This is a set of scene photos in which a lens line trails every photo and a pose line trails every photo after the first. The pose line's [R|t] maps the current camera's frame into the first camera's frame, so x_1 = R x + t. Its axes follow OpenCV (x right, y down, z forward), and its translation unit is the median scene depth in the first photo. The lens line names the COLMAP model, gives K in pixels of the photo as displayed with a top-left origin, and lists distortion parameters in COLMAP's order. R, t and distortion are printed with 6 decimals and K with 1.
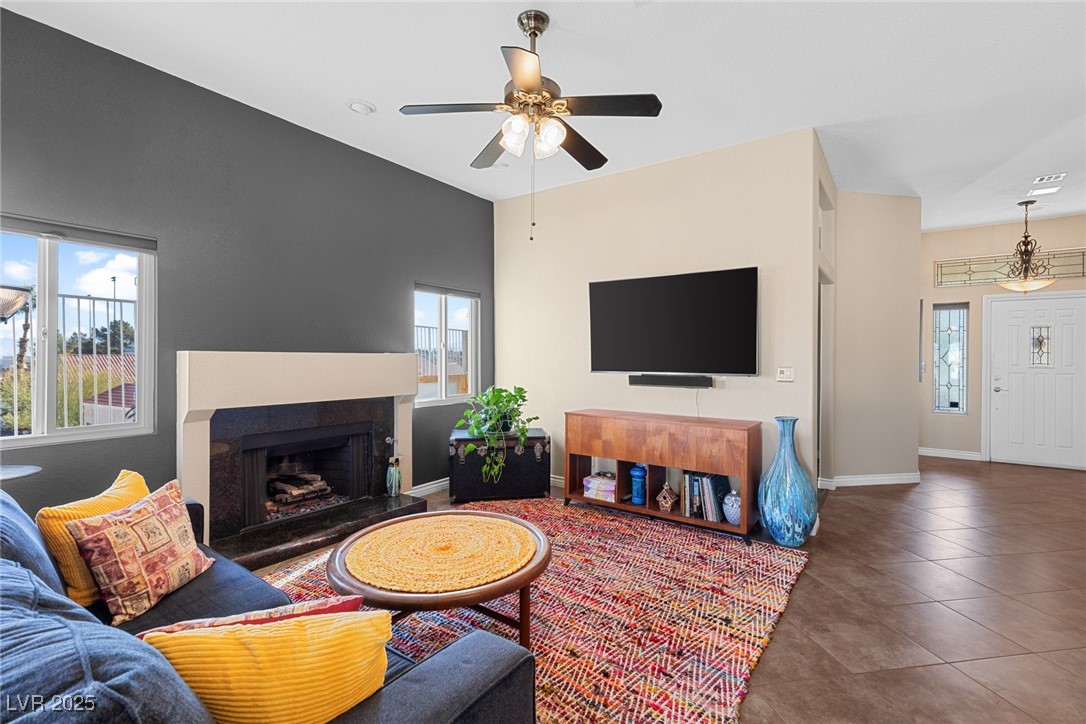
lens RADIAL K [[490.4, 0, 556.8], [0, 490.4, 361.0], [0, 0, 1]] dist [0.003230, -0.001965]
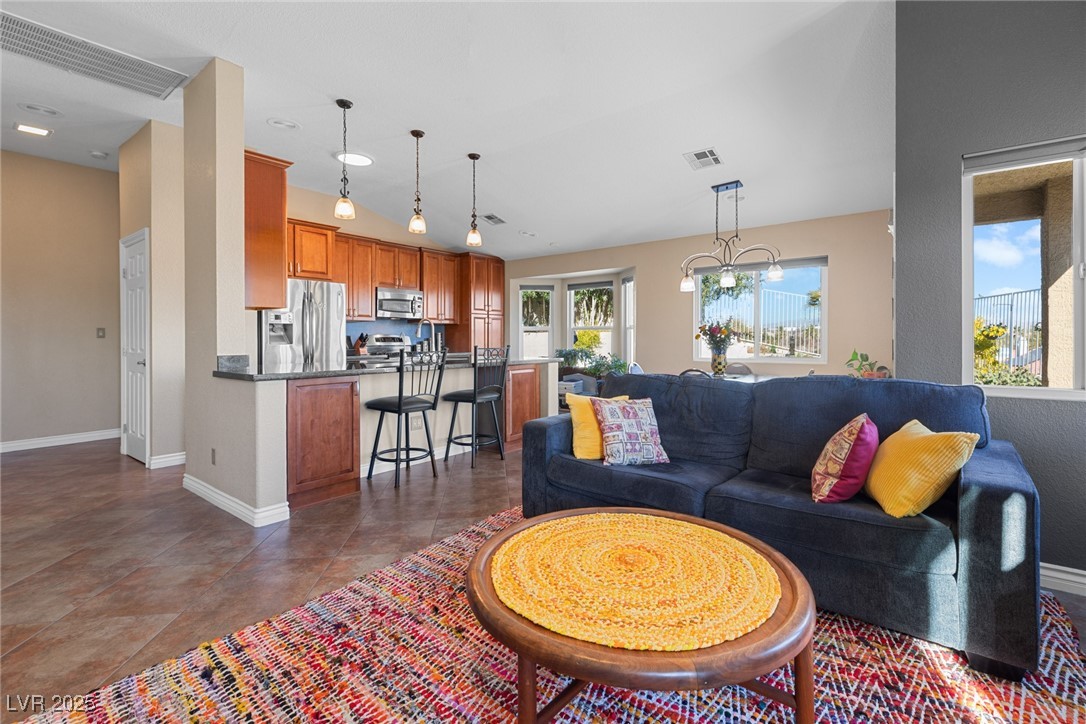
lens RADIAL K [[490.4, 0, 546.9], [0, 490.4, 339.1], [0, 0, 1]] dist [0.003230, -0.001965]
pose [[-0.997311, -0.004105, 0.073172, -0.095414], [-0.002915, 0.999862, 0.016358, 0.038046], [-0.073229, 0.016101, -0.997185, 0.971956]]
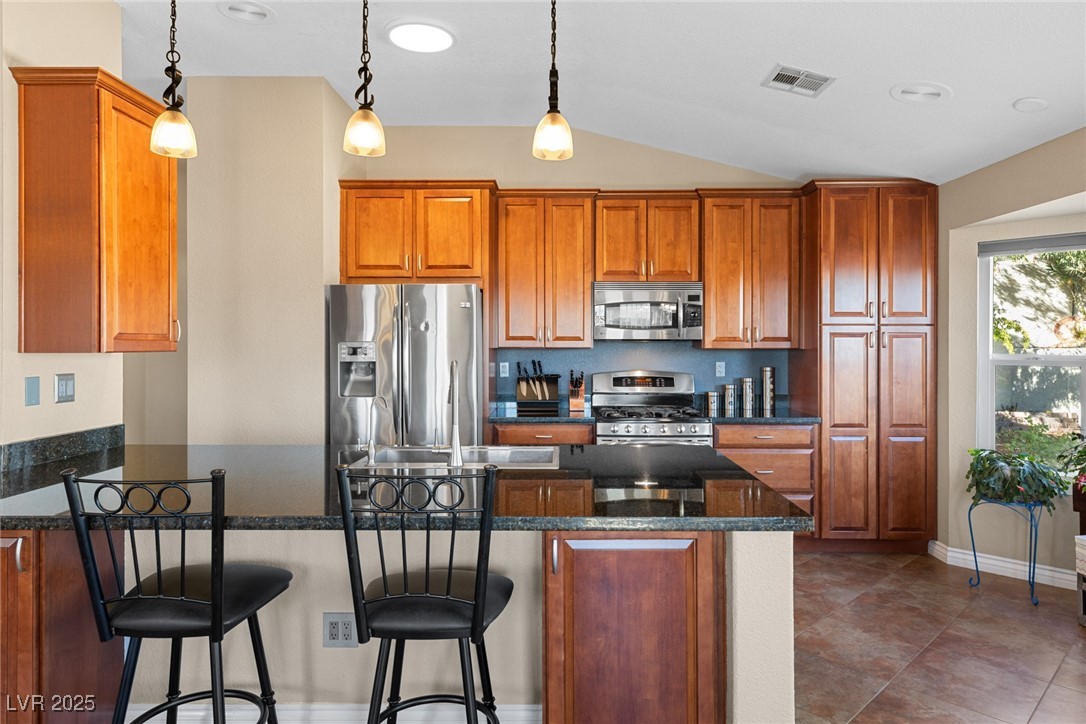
lens RADIAL K [[672.8, 0, 542.0], [0, 672.8, 341.2], [0, 0, 1]] dist [-0.004483, -0.000945]
pose [[-0.553306, -0.003810, 0.832969, -0.323661], [0.009431, 0.999897, 0.010838, -0.017947], [-0.832925, 0.013853, -0.553213, 0.100174]]
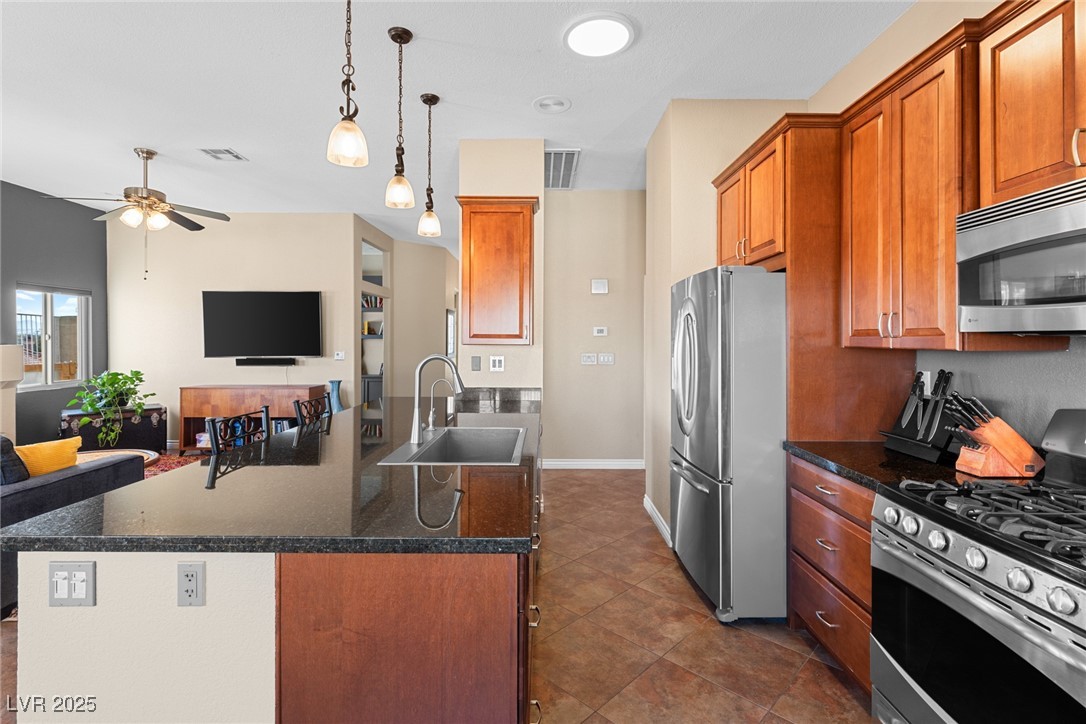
lens RADIAL K [[490.4, 0, 544.4], [0, 490.4, 339.5], [0, 0, 1]] dist [0.003230, -0.001965]
pose [[0.815029, -0.003350, 0.579411, 0.054787], [0.011682, 0.999875, -0.010651, -0.002297], [-0.579303, 0.015450, 0.814966, -0.723029]]
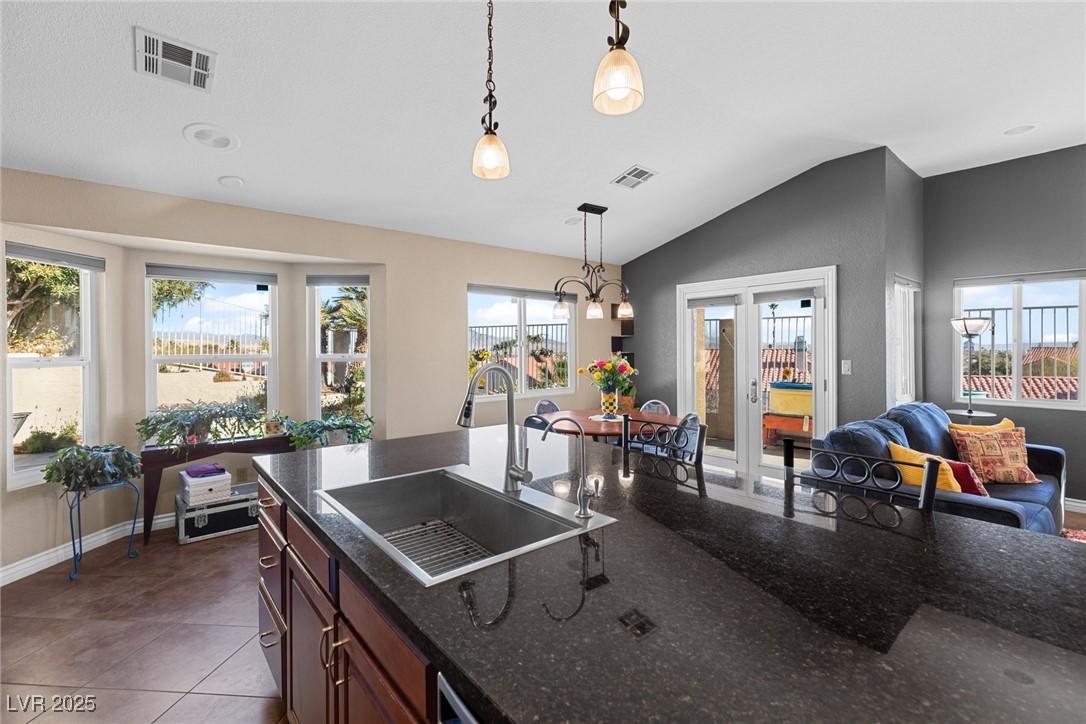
lens RADIAL K [[490.4, 0, 540.1], [0, 490.4, 344.4], [0, 0, 1]] dist [0.003230, -0.001965]
pose [[-0.268453, -0.008597, -0.963254, 0.639055], [-0.012334, 0.999909, -0.005487, -0.006454], [0.963214, 0.010407, -0.268535, -0.071862]]
